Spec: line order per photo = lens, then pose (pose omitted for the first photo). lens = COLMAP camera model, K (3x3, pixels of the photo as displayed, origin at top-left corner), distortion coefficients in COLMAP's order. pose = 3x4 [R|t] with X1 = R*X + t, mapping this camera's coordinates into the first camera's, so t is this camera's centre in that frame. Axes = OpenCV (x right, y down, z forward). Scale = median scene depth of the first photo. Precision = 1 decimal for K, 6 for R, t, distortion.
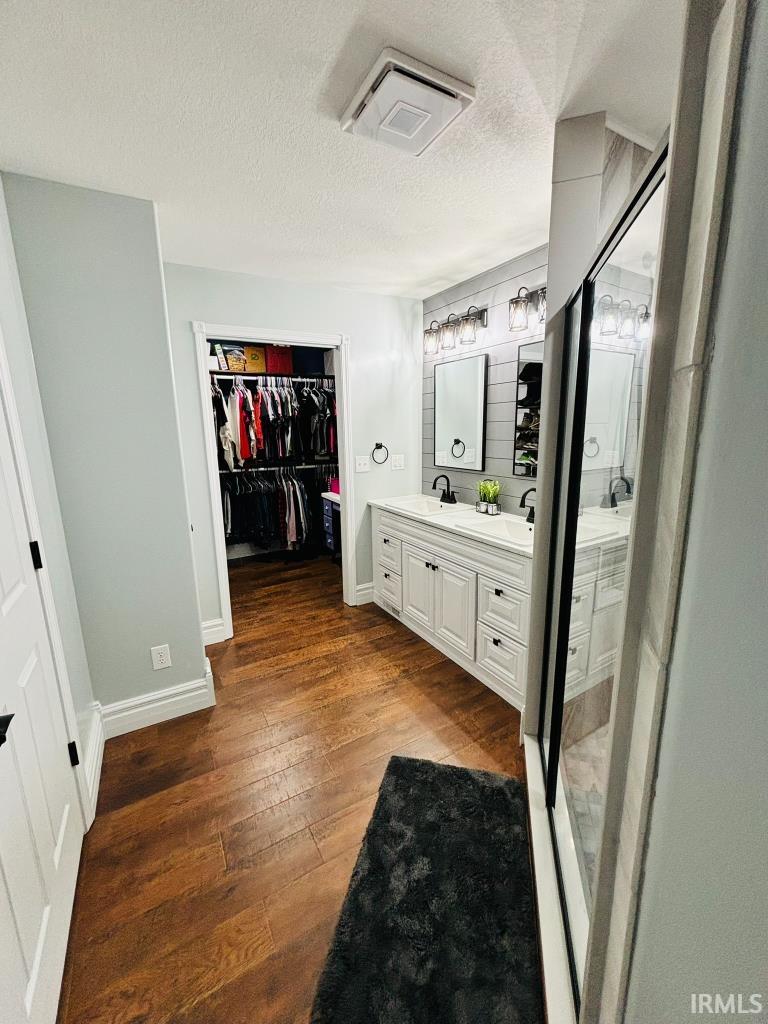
lens RADIAL K [[416.3, 0, 385.4], [0, 416.3, 523.3], [0, 0, 1]] dist [0.000919, -0.000066]
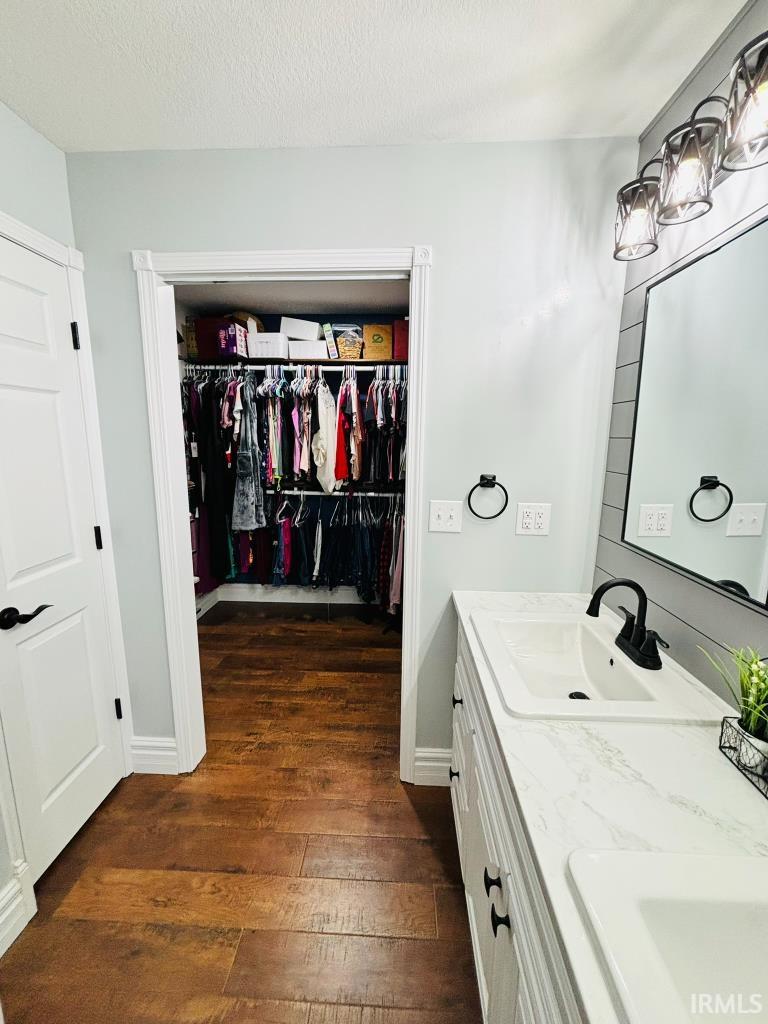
lens RADIAL K [[411.1, 0, 386.7], [0, 411.1, 511.5], [0, 0, 1]] dist [0.008850, -0.007744]
pose [[0.841193, 0.121754, -0.526850, 0.109756], [-0.148058, 0.988948, -0.007852, -0.106709], [0.520071, 0.084609, 0.849922, 0.445124]]
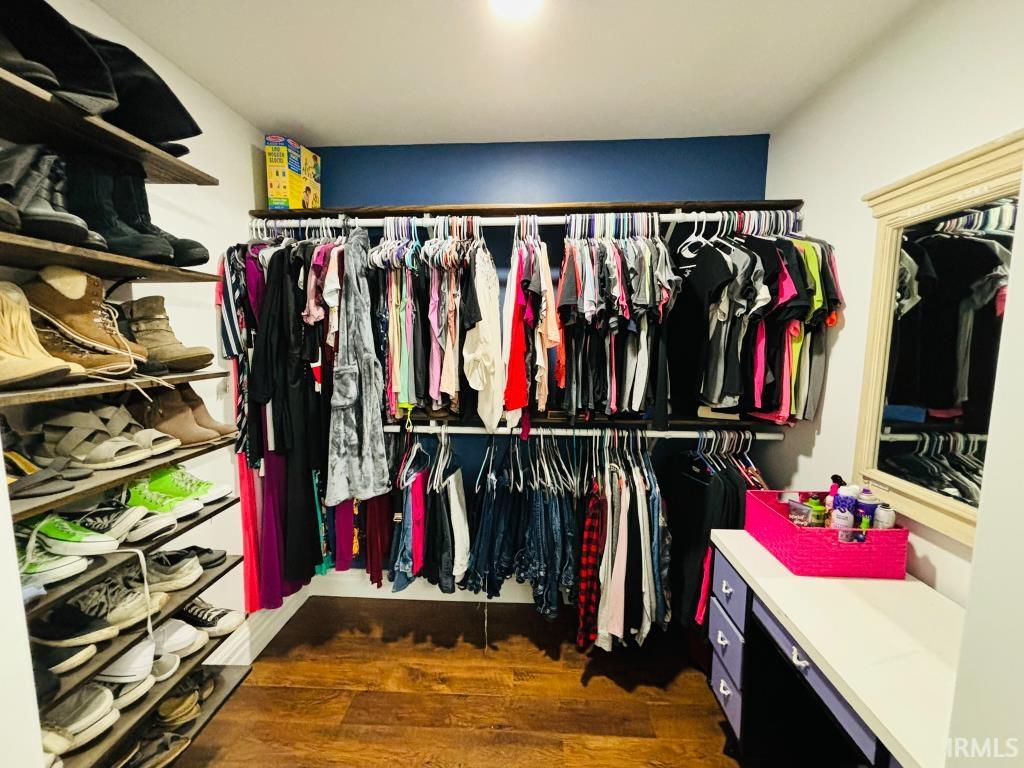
lens RADIAL K [[411.1, 0, 509.2], [0, 411.1, 384.2], [0, 0, 1]] dist [0.008850, -0.007744]
pose [[0.837433, 0.076123, -0.541213, -0.127800], [-0.137862, 0.987653, -0.074402, -0.149846], [0.528867, 0.136919, 0.837587, 0.661918]]
